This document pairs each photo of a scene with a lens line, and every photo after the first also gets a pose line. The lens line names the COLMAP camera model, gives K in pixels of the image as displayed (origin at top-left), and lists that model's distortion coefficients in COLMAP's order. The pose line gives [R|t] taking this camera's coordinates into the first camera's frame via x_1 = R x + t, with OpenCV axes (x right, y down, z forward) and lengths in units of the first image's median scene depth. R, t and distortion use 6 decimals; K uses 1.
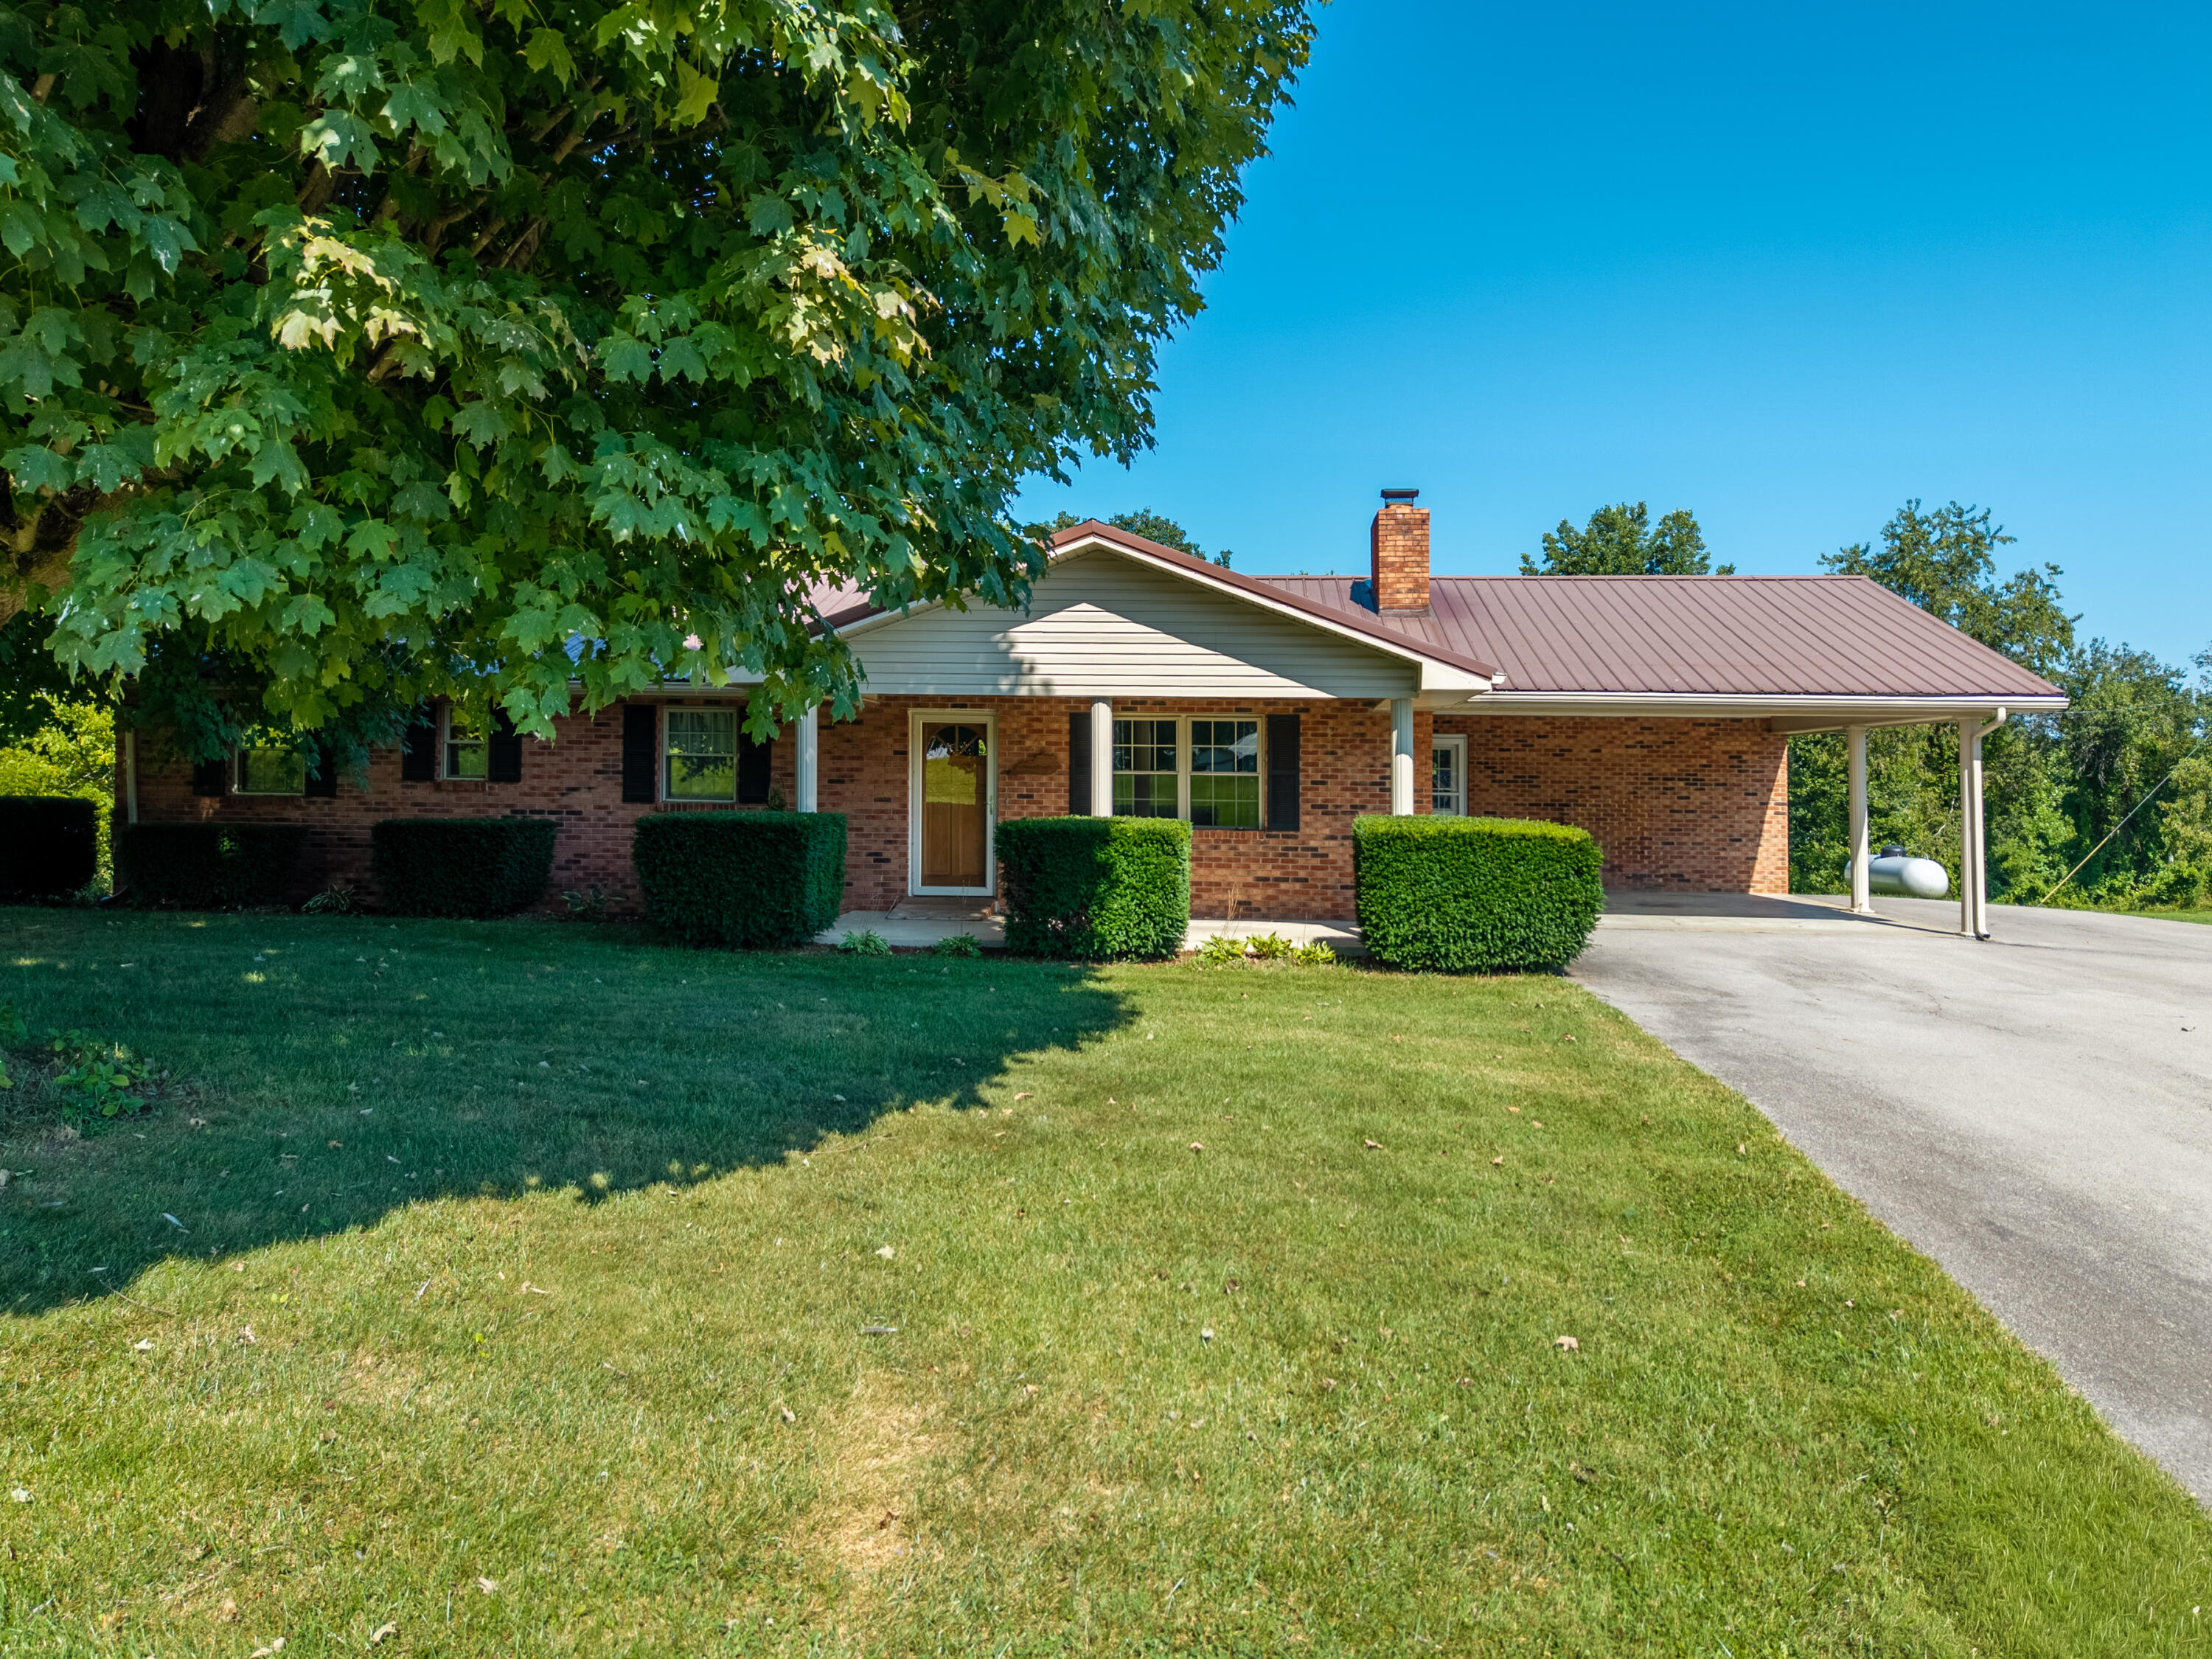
lens RADIAL K [[1507.1, 0, 1148.0], [0, 1507.1, 803.3], [0, 0, 1]] dist [0.036416, 0.000221]
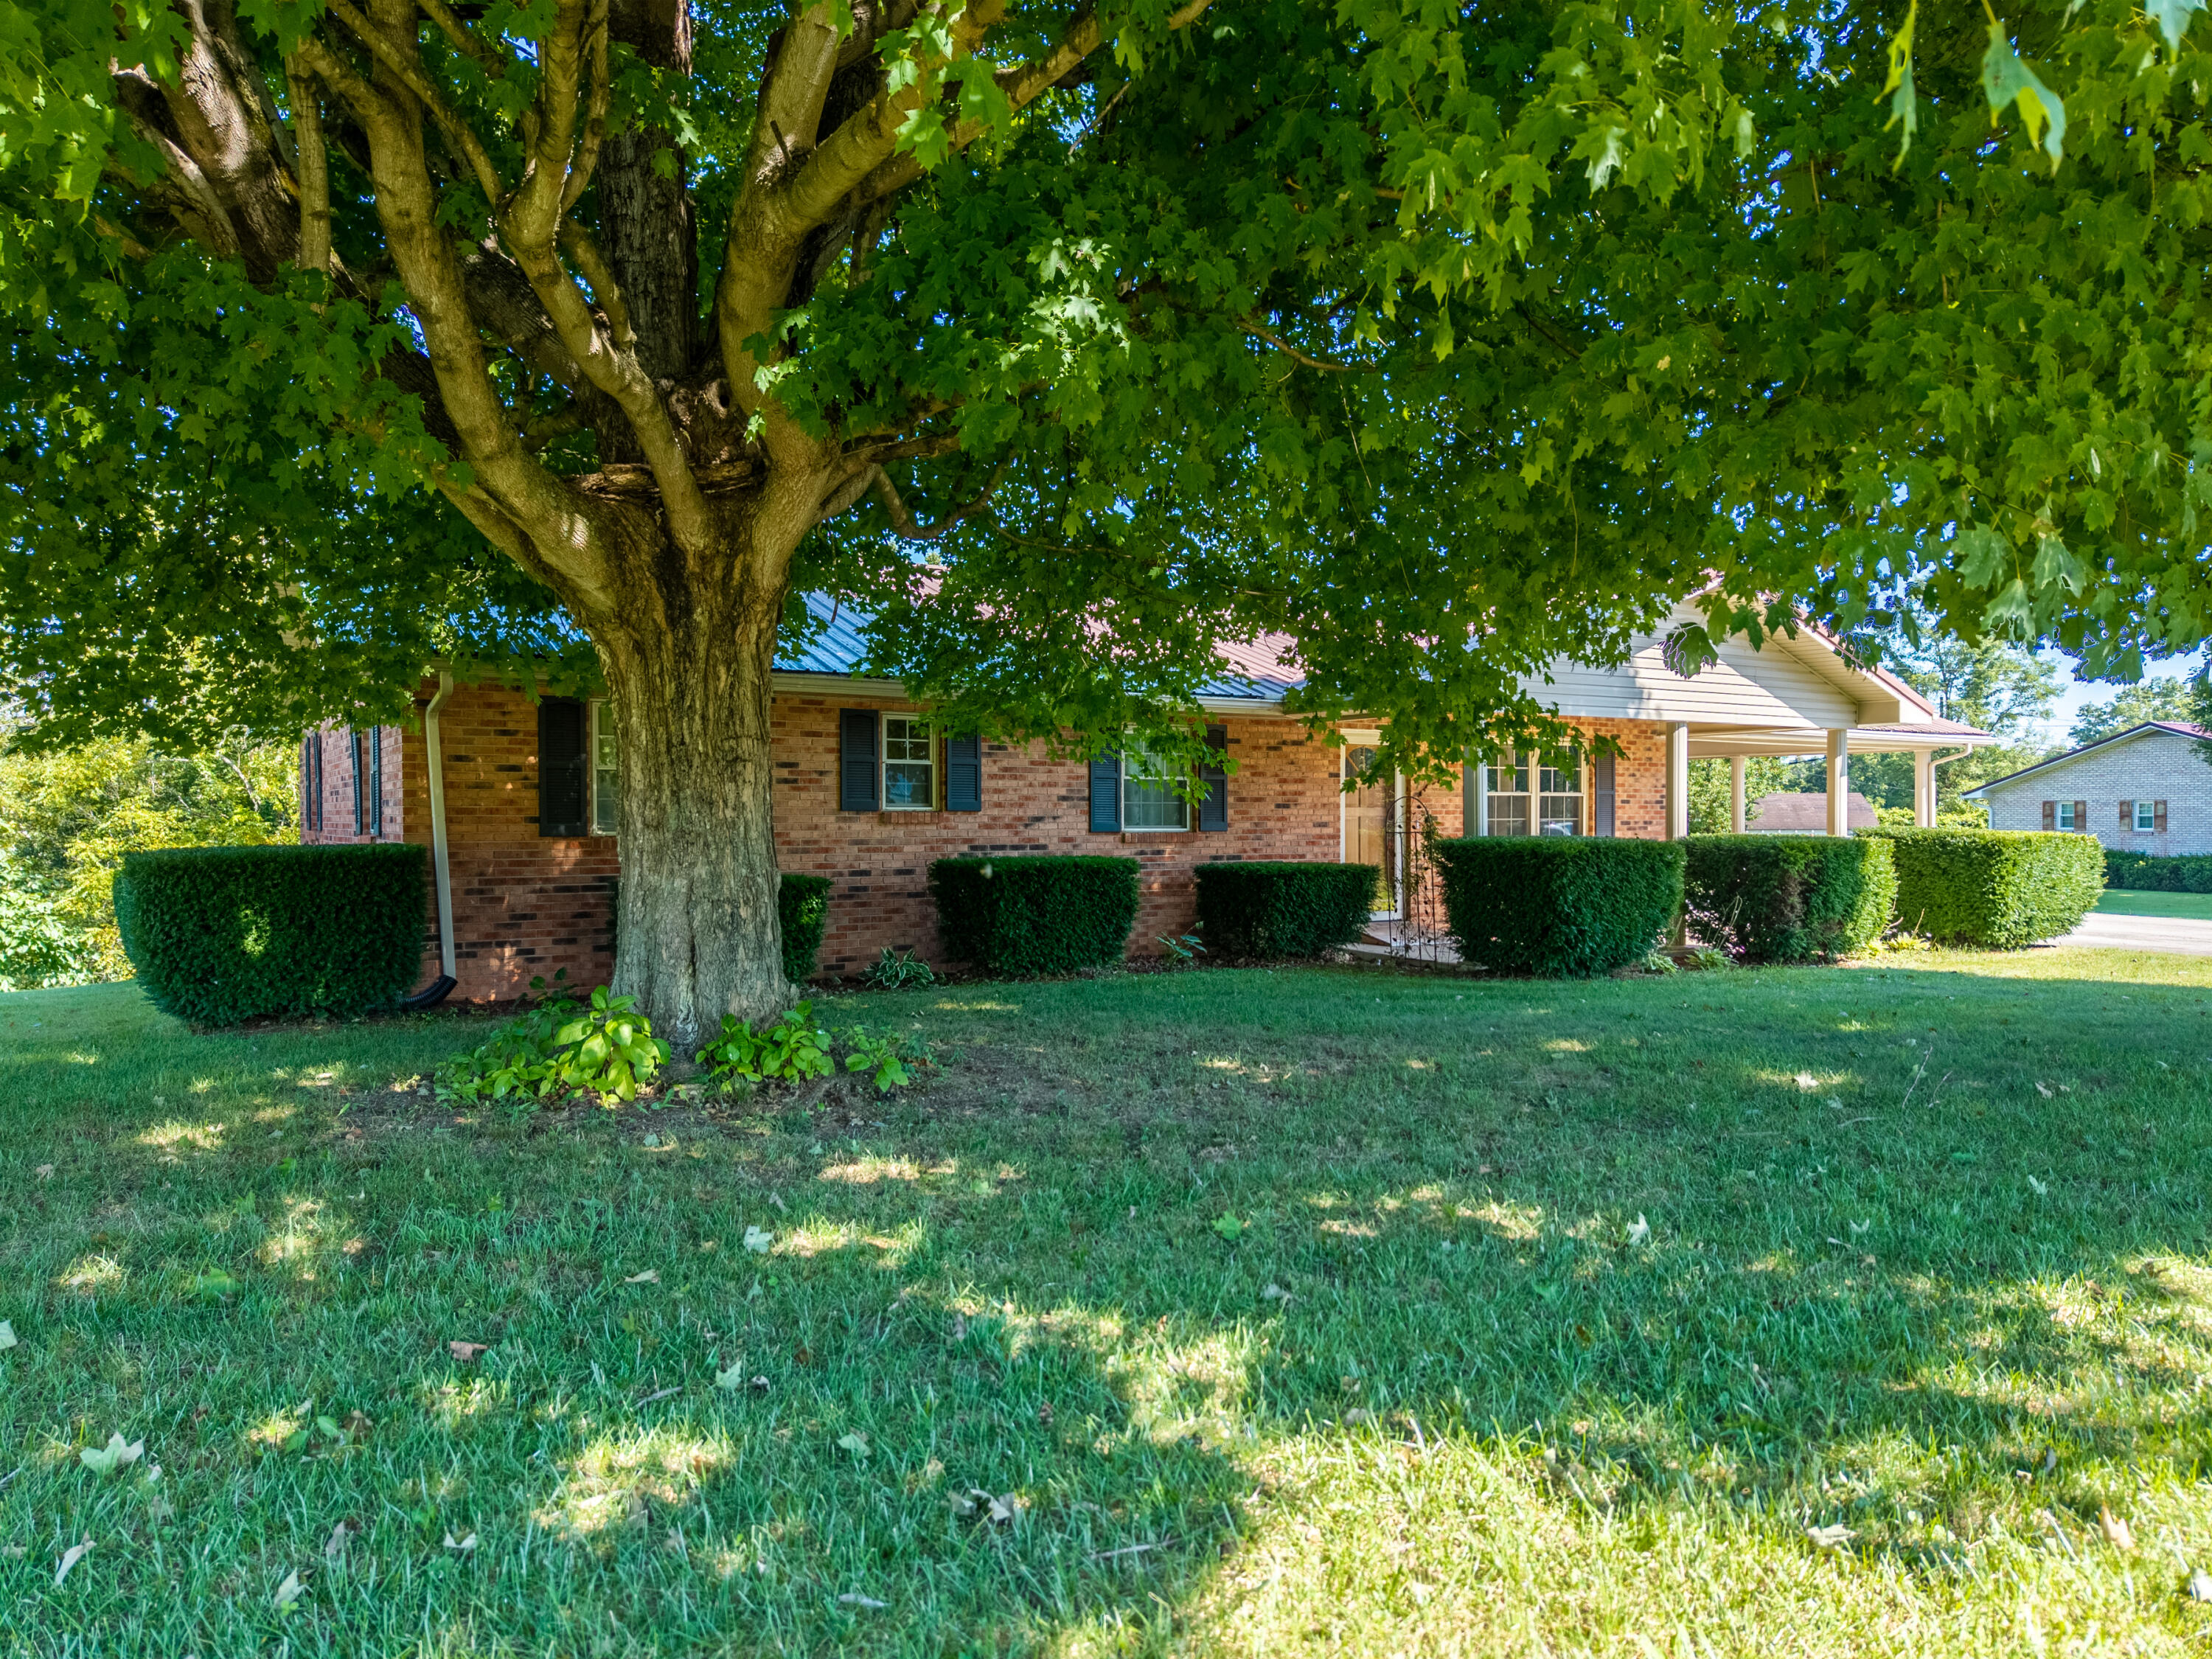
lens RADIAL K [[1455.1, 0, 1050.9], [0, 1455.1, 827.4], [0, 0, 1]] dist [0.001216, -0.029172]
pose [[0.829262, -0.020202, 0.558494, -0.844389], [0.021054, 0.999766, 0.004902, -0.008733], [-0.558463, 0.007694, 0.829494, 0.331364]]
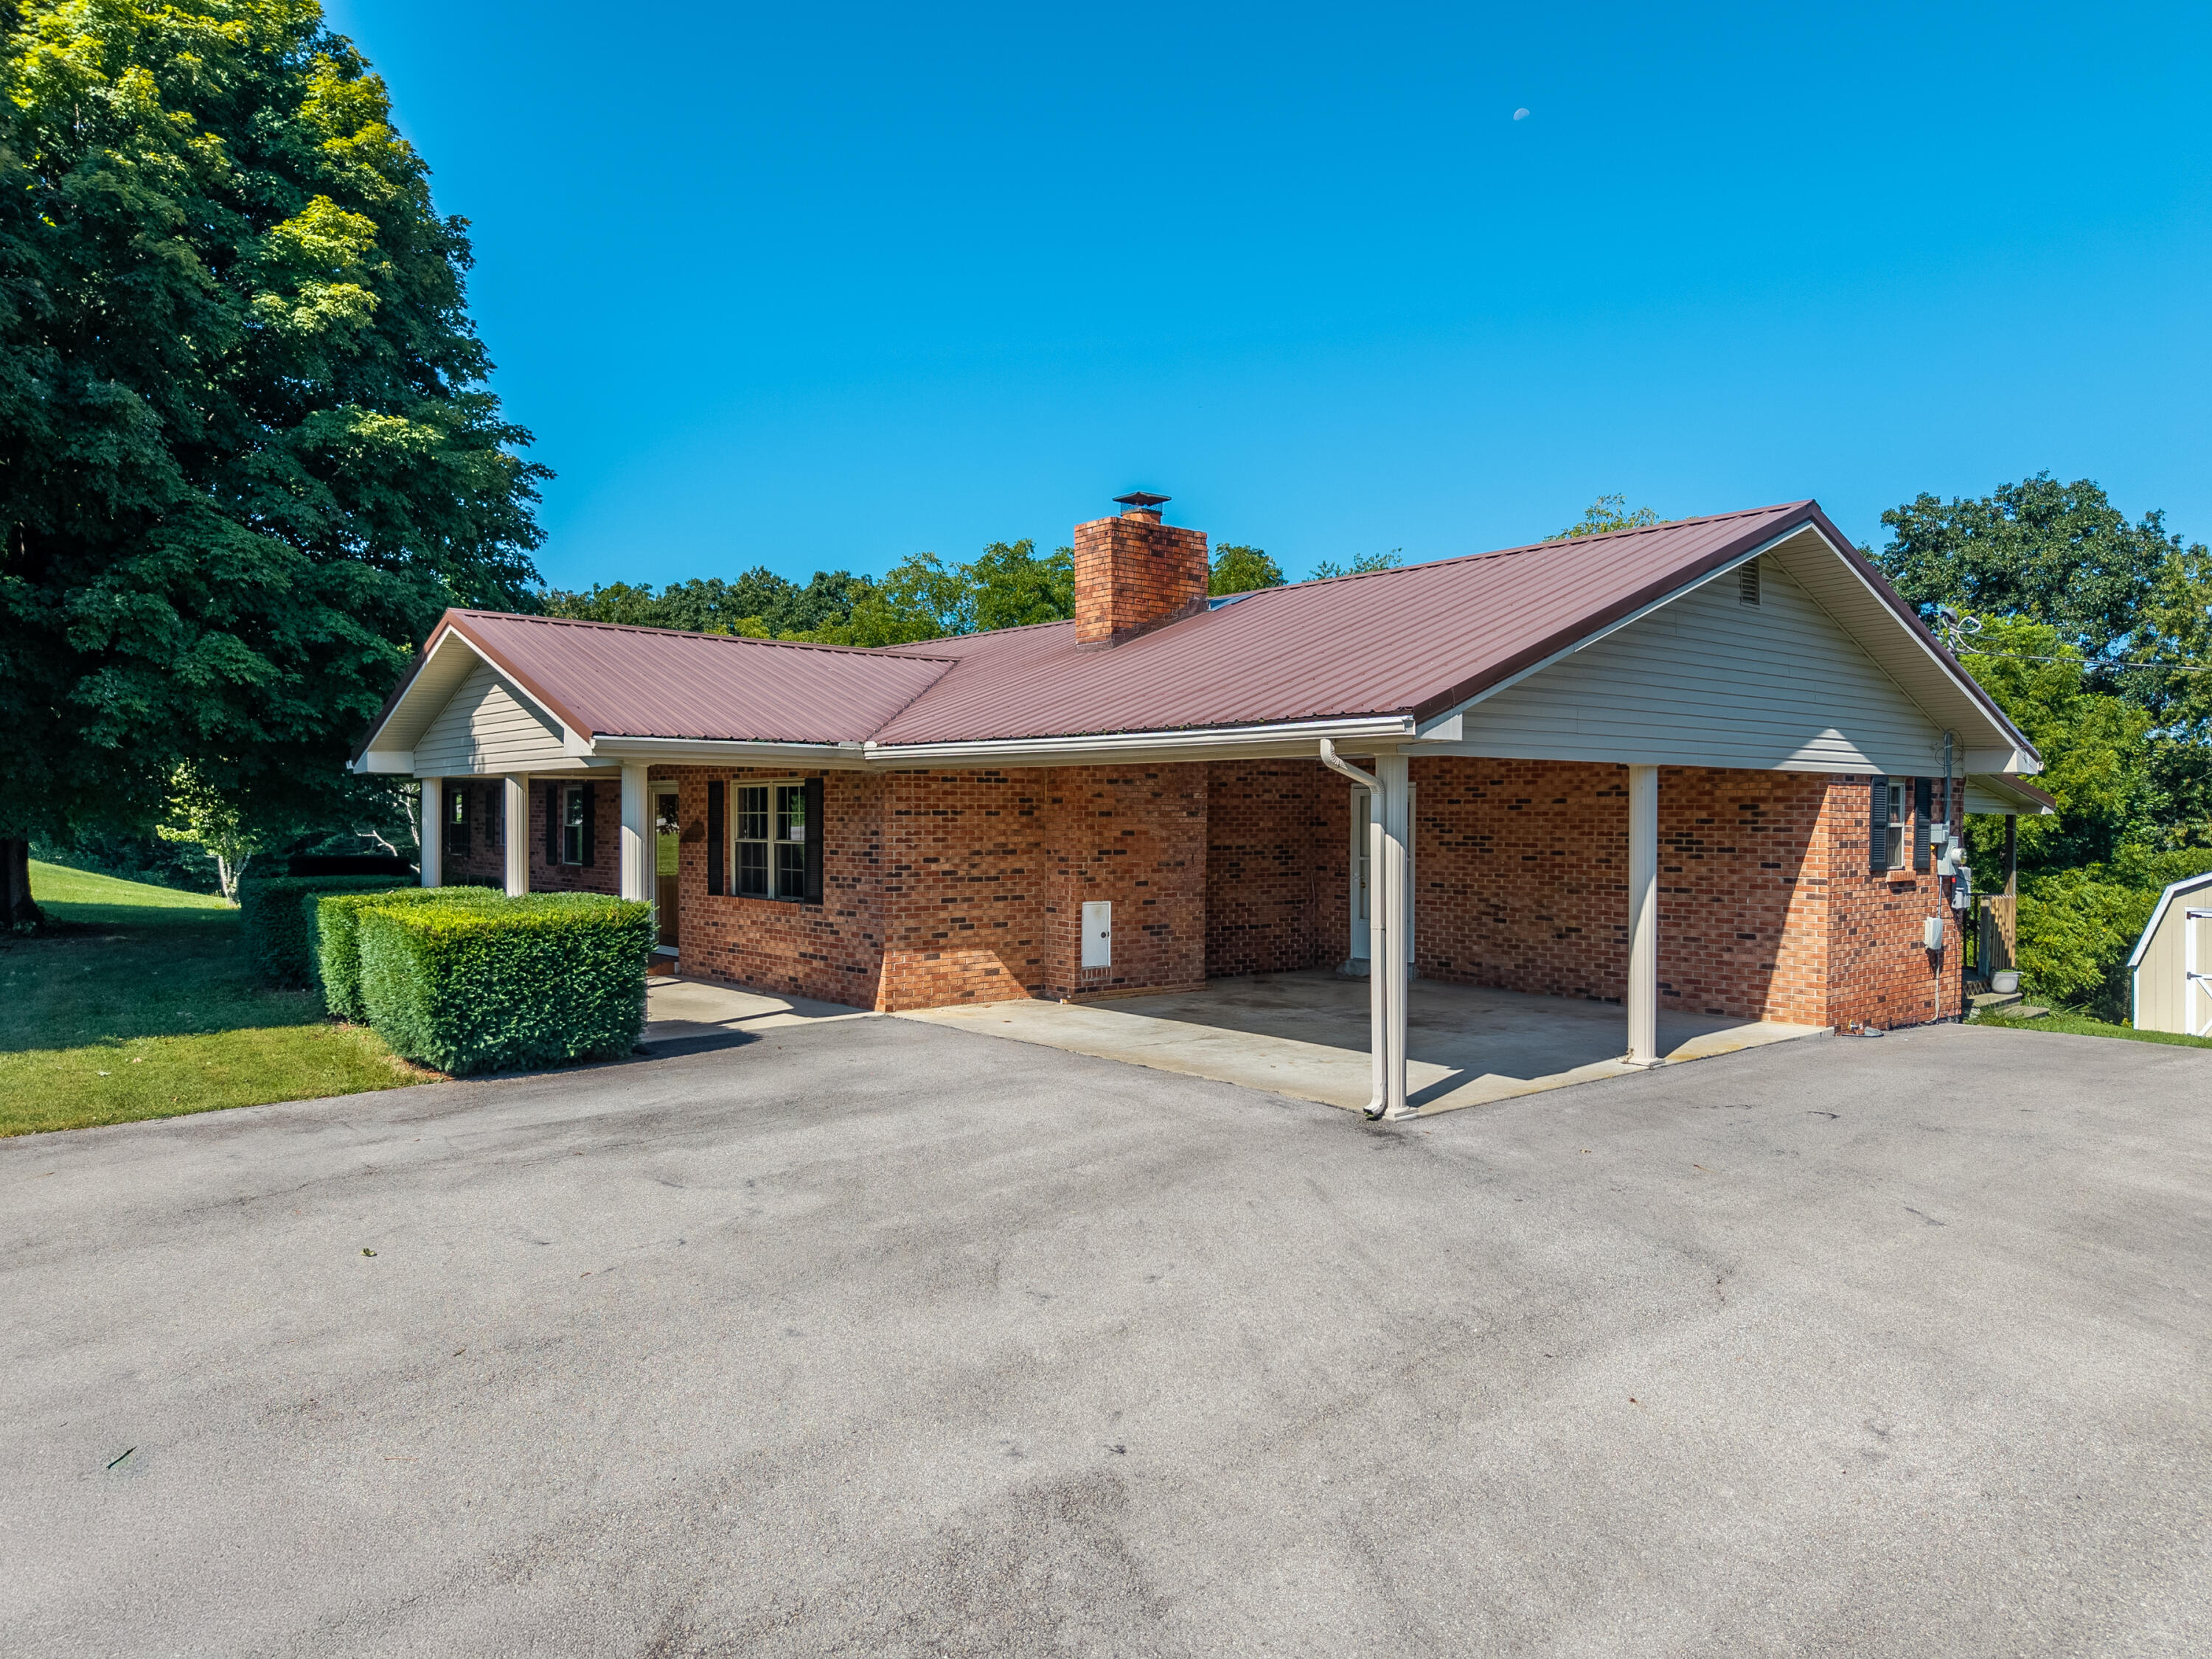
lens RADIAL K [[1498.7, 0, 1101.3], [0, 1498.7, 833.0], [0, 0, 1]] dist [0.037698, -0.044404]
pose [[0.704393, -0.003413, -0.709802, 0.859615], [-0.002338, 0.999972, -0.007128, -0.019089], [0.709807, 0.006680, 0.704365, 0.471143]]
